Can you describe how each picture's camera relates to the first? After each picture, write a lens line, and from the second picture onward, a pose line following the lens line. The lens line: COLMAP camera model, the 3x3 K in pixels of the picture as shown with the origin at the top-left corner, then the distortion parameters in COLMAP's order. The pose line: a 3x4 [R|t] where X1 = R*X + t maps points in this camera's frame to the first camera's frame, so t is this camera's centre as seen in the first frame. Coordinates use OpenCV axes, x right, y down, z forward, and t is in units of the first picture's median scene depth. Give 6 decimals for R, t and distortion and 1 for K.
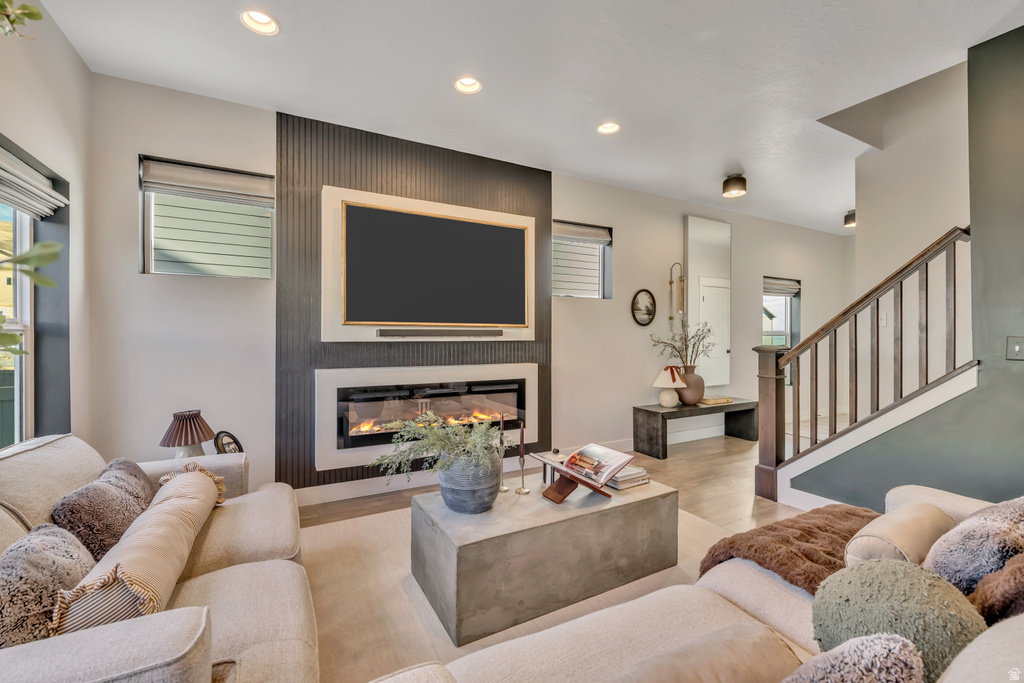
lens RADIAL K [[433.4, 0, 509.4], [0, 433.4, 335.1], [0, 0, 1]] dist [-0.004923, -0.000492]
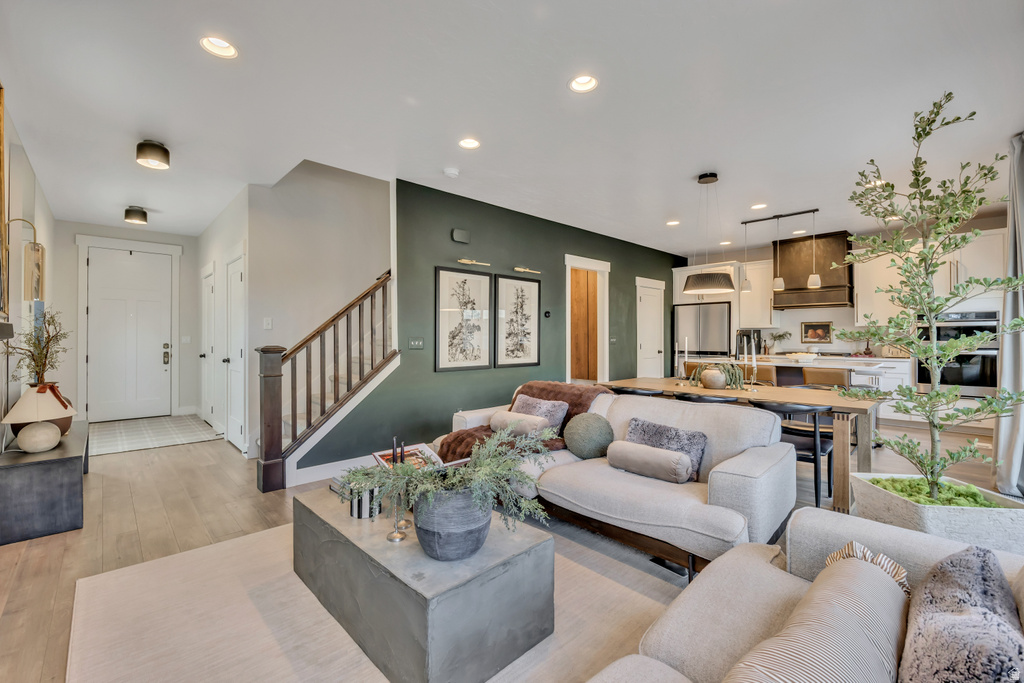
lens RADIAL K [[433.4, 0, 509.4], [0, 433.4, 335.1], [0, 0, 1]] dist [-0.004923, -0.000492]
pose [[-0.261188, -0.000070, 0.965288, -0.642064], [-0.000652, 1.000000, -0.000104, -0.006096], [-0.965288, -0.000657, -0.261188, 0.789127]]
